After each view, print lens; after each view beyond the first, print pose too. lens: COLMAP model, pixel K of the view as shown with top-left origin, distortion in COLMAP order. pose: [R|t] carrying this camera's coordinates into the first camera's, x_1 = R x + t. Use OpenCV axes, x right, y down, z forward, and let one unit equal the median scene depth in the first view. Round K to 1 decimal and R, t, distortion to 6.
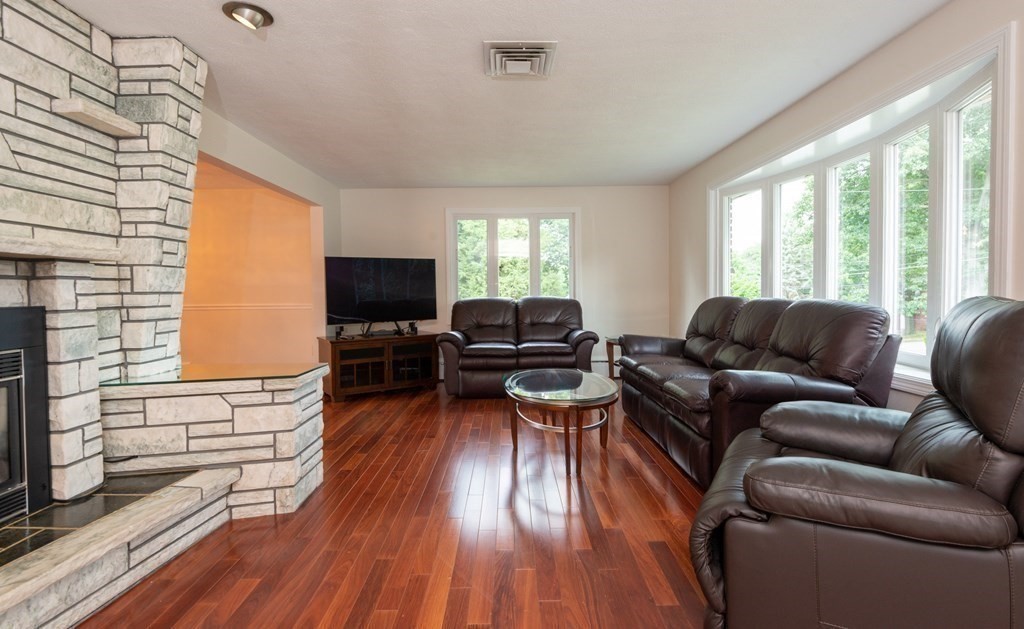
lens RADIAL K [[505.9, 0, 510.6], [0, 505.9, 304.8], [0, 0, 1]] dist [-0.004126, -0.000858]
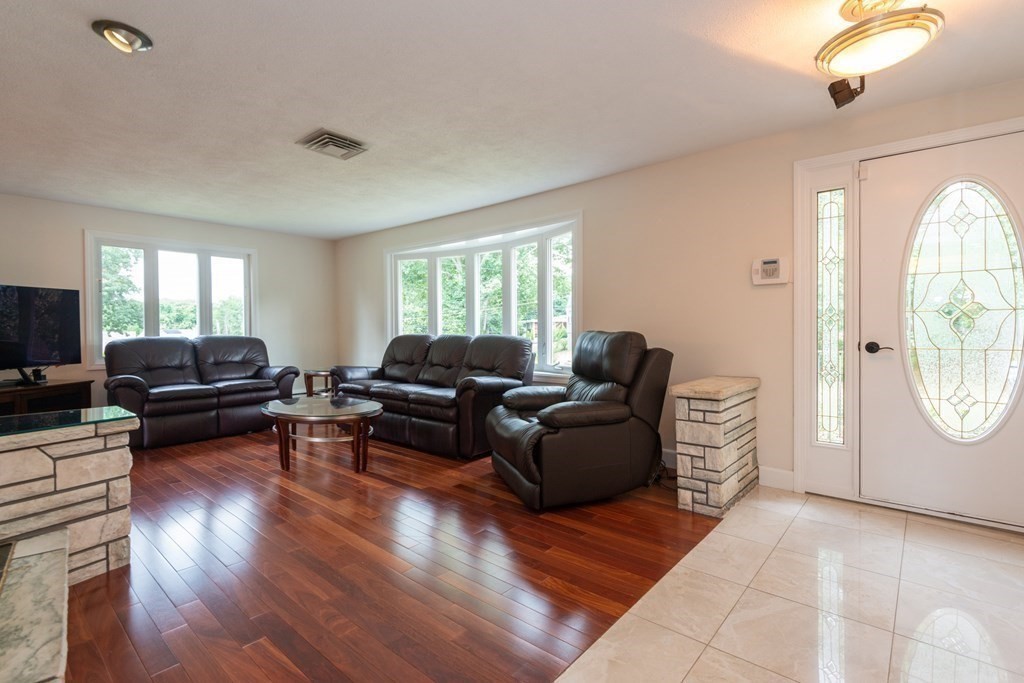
lens RADIAL K [[482.5, 0, 512.3], [0, 482.5, 337.4], [0, 0, 1]] dist [0.017716, -0.001461]
pose [[0.660117, -0.004831, 0.751147, -0.645594], [0.018362, 0.999784, -0.009707, 0.016292], [-0.750938, 0.020201, 0.660064, -0.134060]]
